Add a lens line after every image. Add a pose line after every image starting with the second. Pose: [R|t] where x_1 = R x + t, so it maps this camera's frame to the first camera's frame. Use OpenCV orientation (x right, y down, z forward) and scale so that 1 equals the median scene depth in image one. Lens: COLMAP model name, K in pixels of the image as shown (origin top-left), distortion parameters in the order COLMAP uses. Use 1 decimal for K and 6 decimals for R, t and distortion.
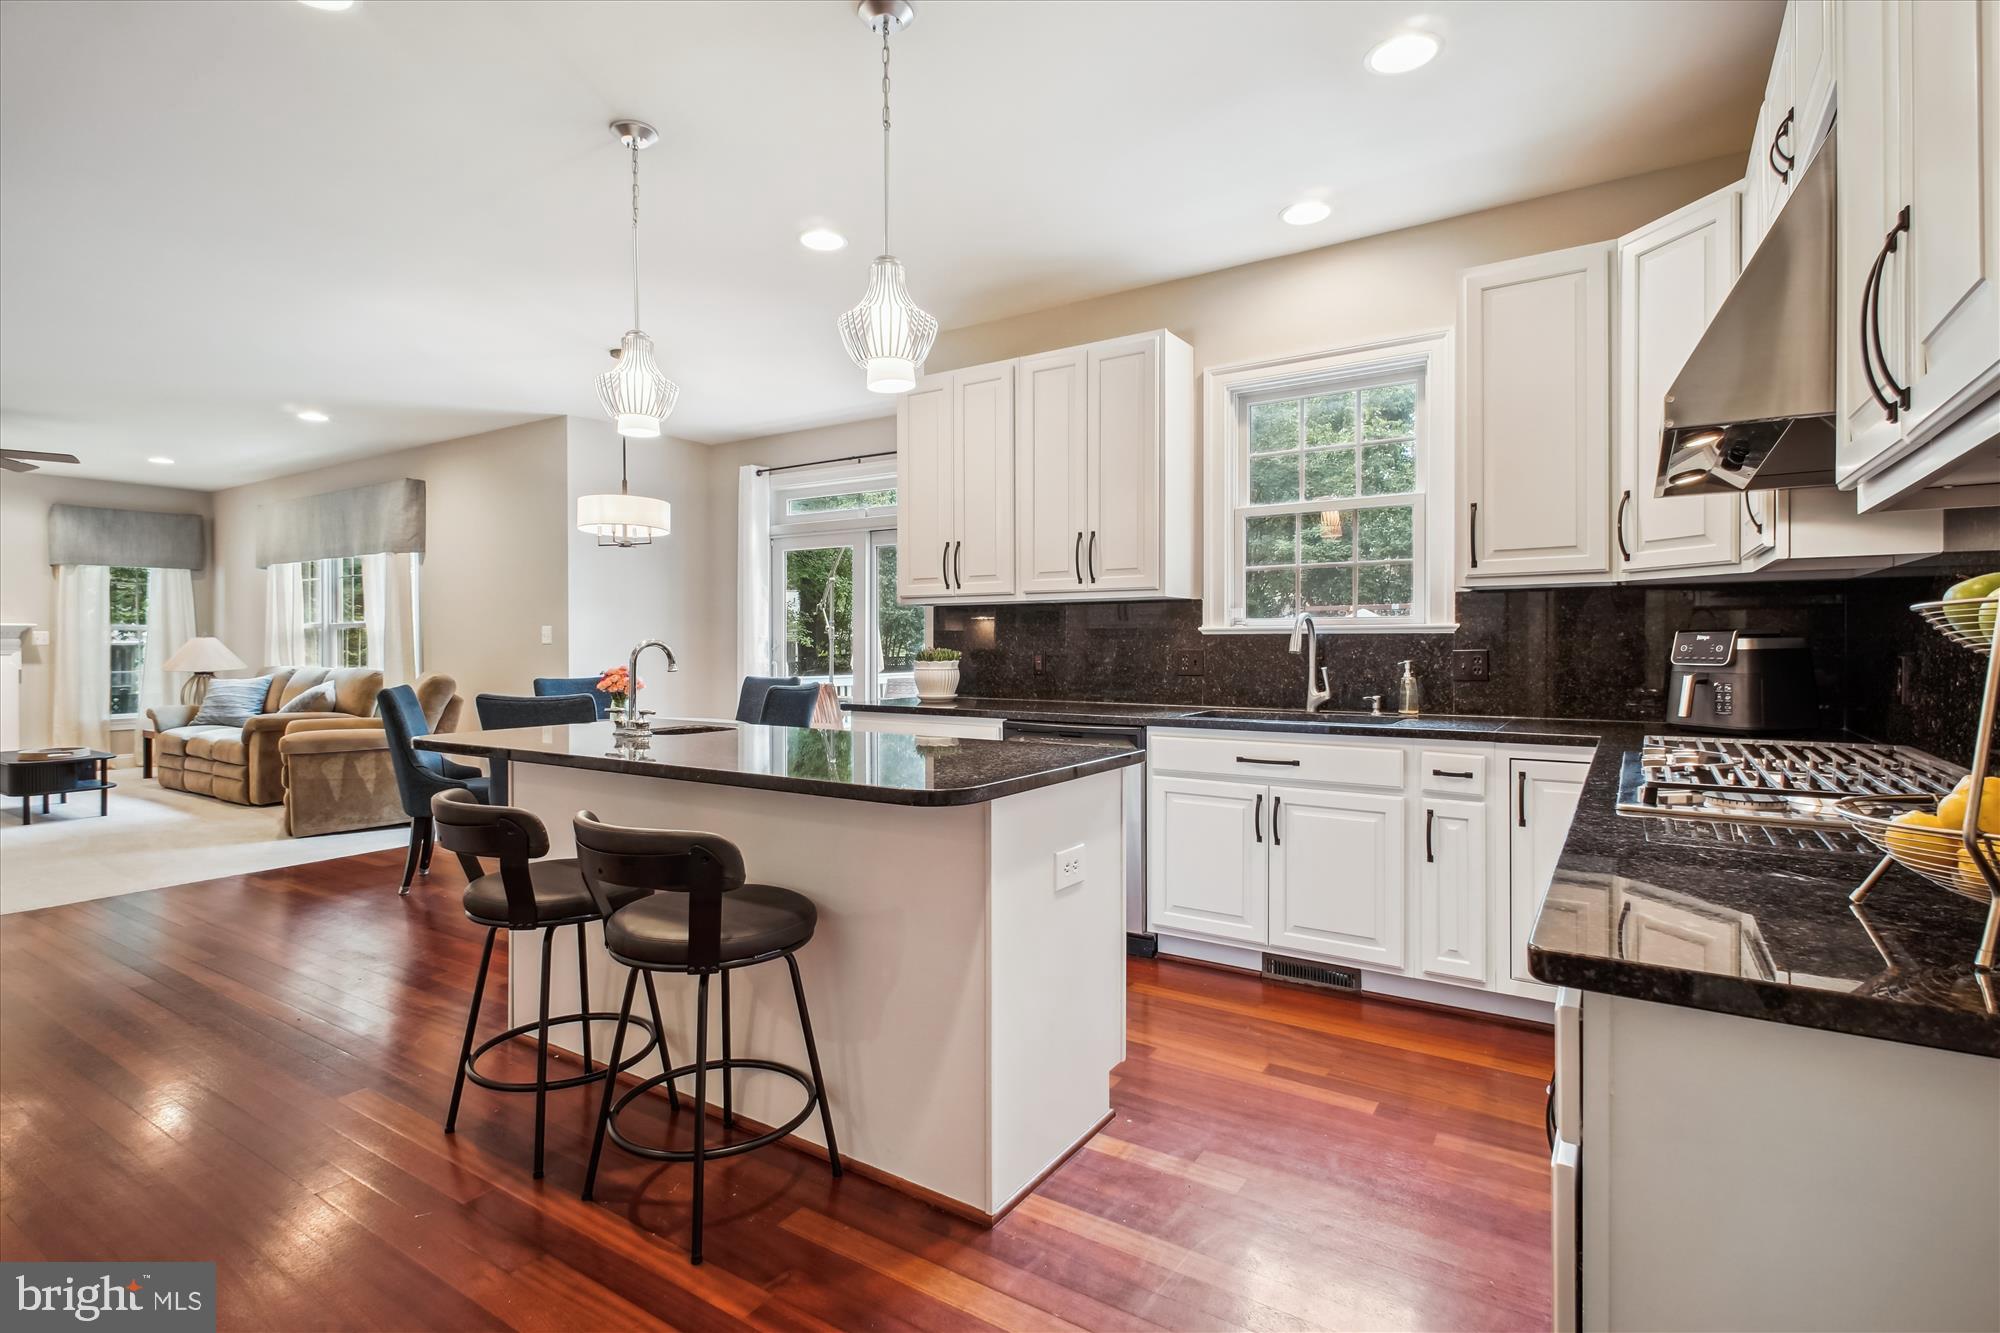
lens RADIAL K [[946.5, 0, 1003.0], [0, 946.5, 649.5], [0, 0, 1]] dist [0.013043, -0.008459]
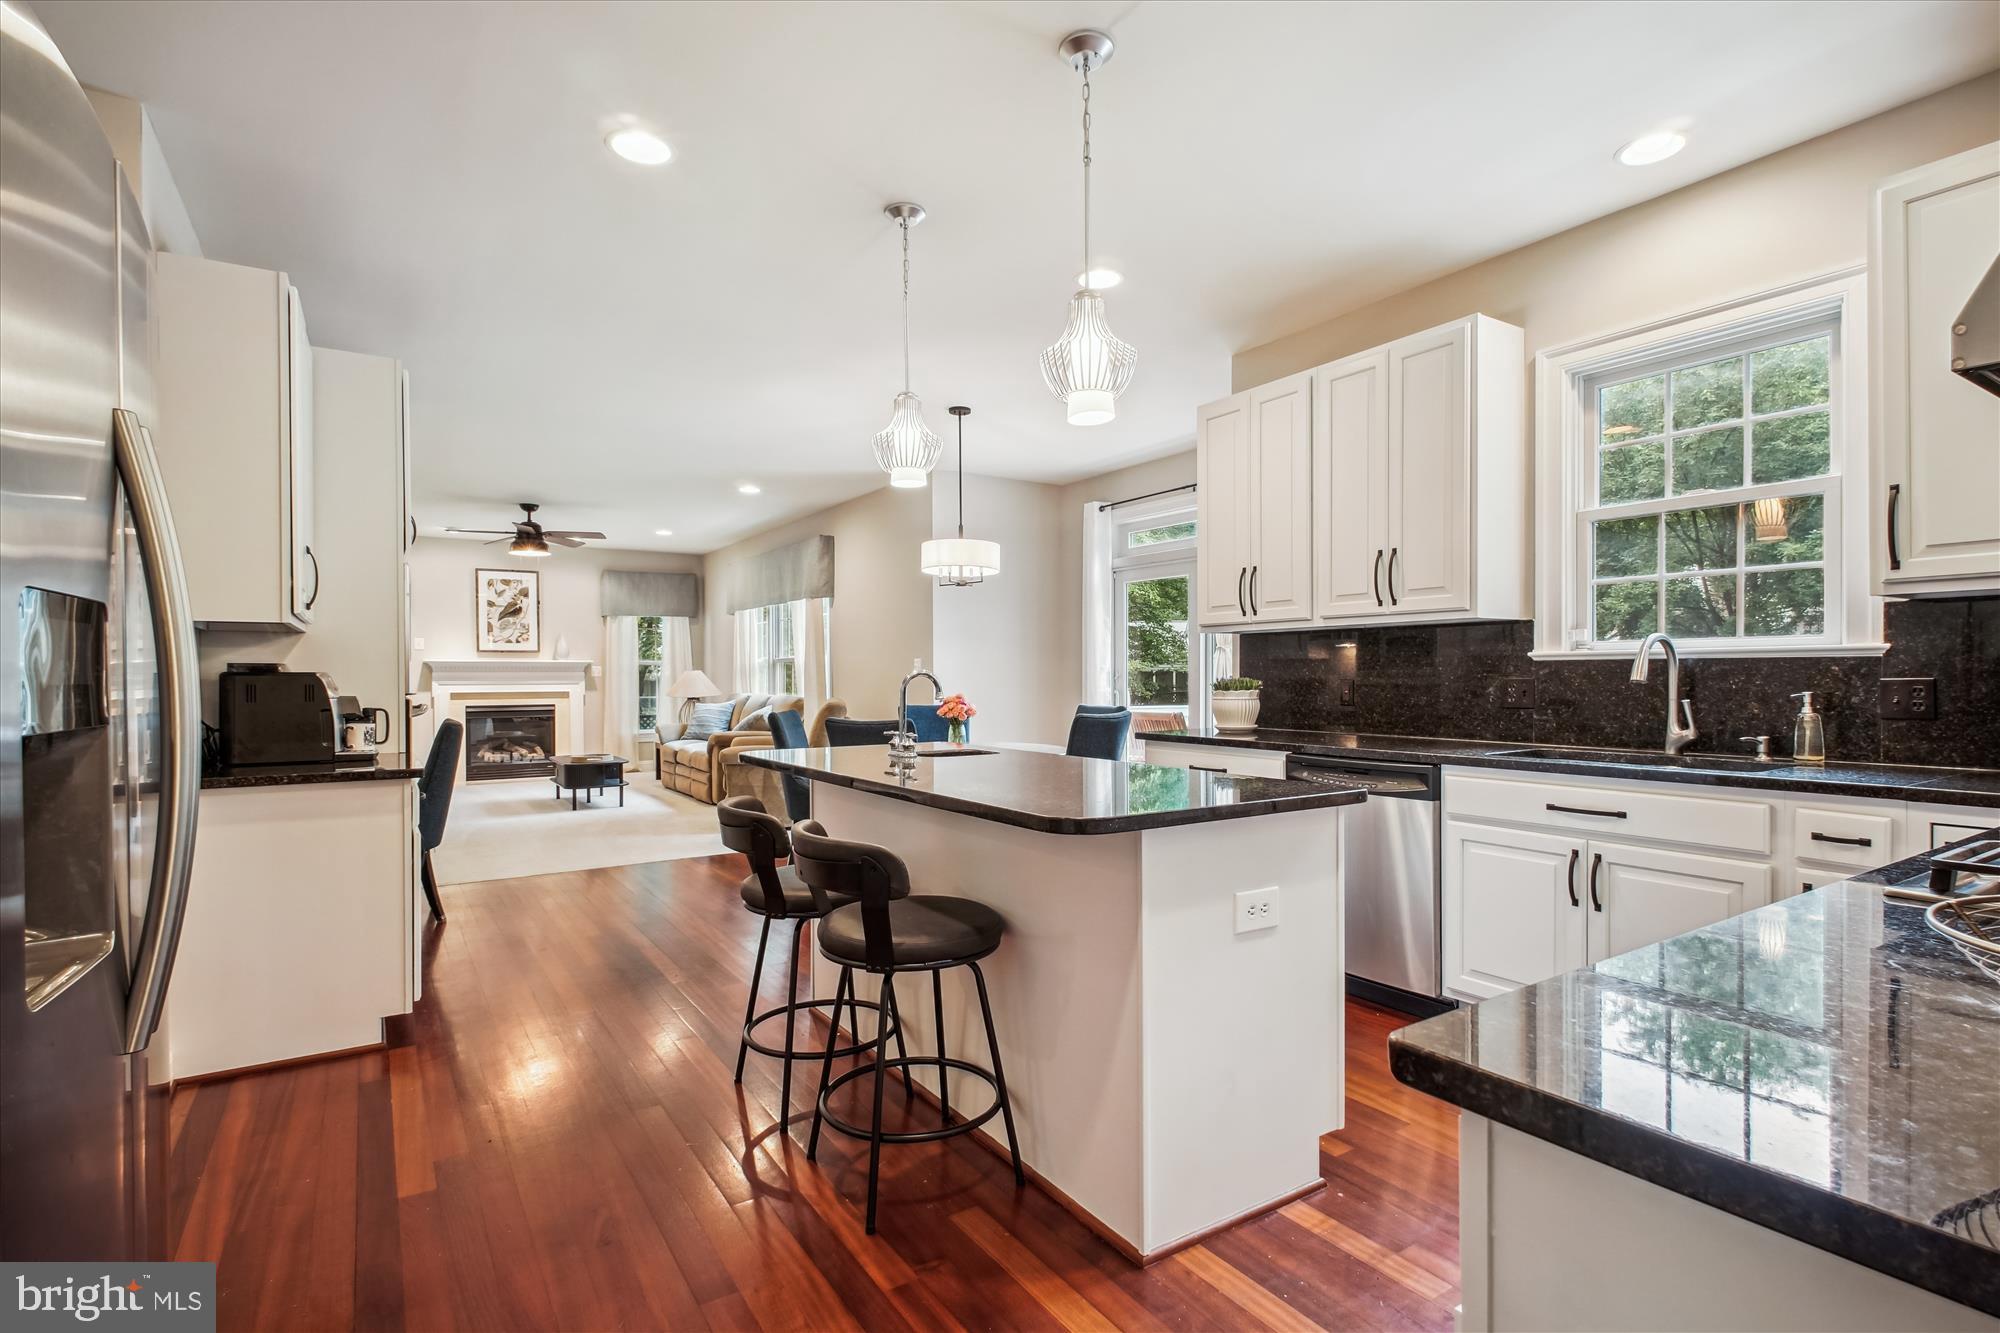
lens RADIAL K [[946.5, 0, 1020.9], [0, 946.5, 679.9], [0, 0, 1]] dist [0.013043, -0.008459]
pose [[0.920425, -0.001139, -0.390917, 0.136364], [0.001475, 0.999999, 0.000559, 0.000384], [0.390916, -0.001091, 0.920426, 0.025885]]
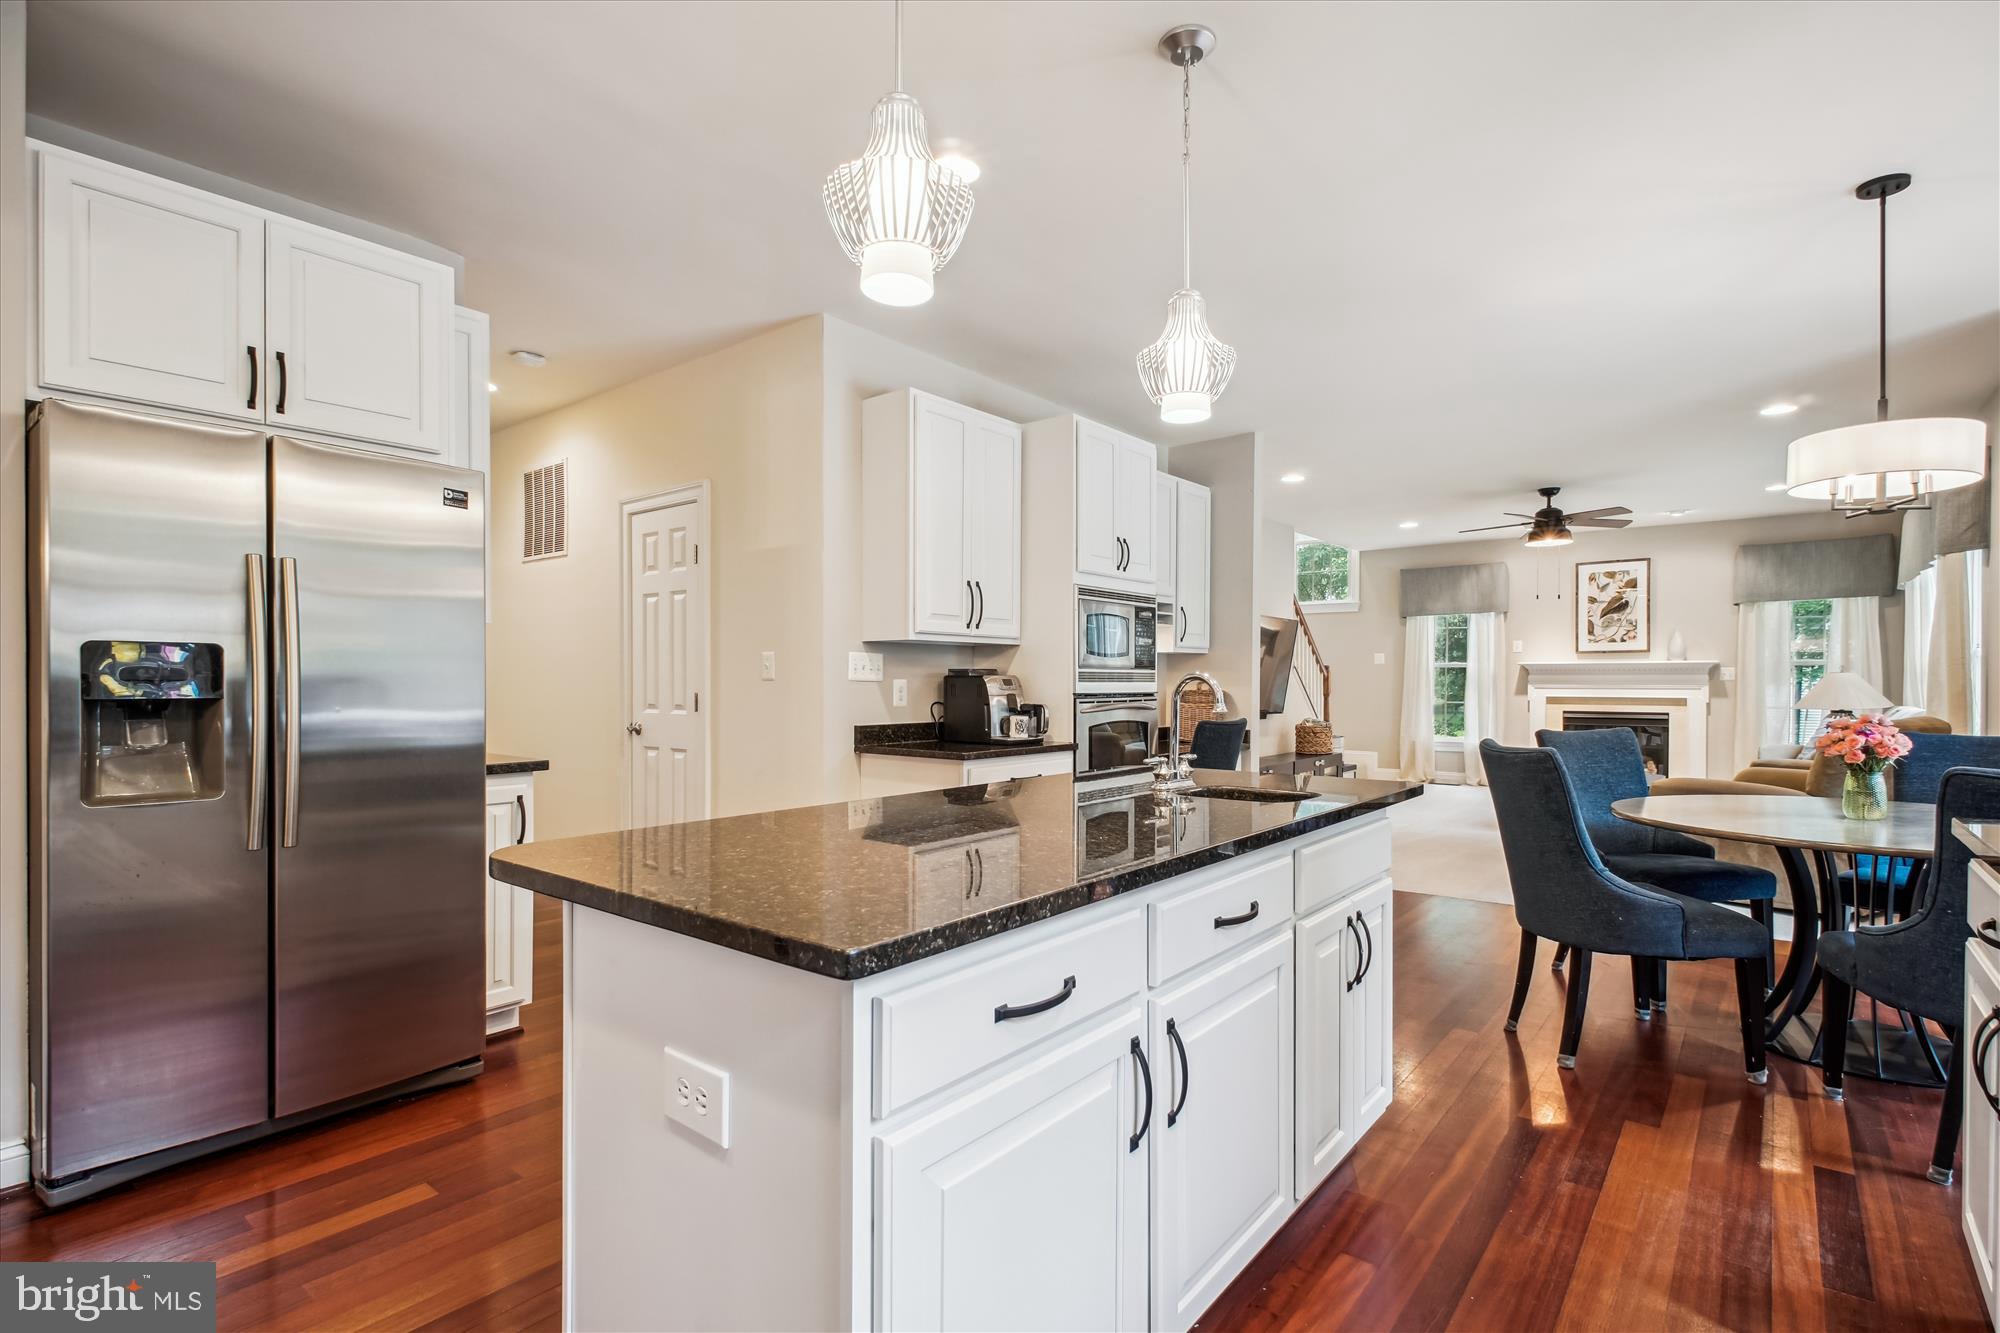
lens RADIAL K [[946.5, 0, 991.0], [0, 946.5, 674.4], [0, 0, 1]] dist [0.013043, -0.008459]
pose [[-0.112287, -0.004637, -0.993665, 0.357575], [-0.009060, 0.999952, -0.003642, -0.000903], [0.993635, 0.008593, -0.112324, 0.764913]]
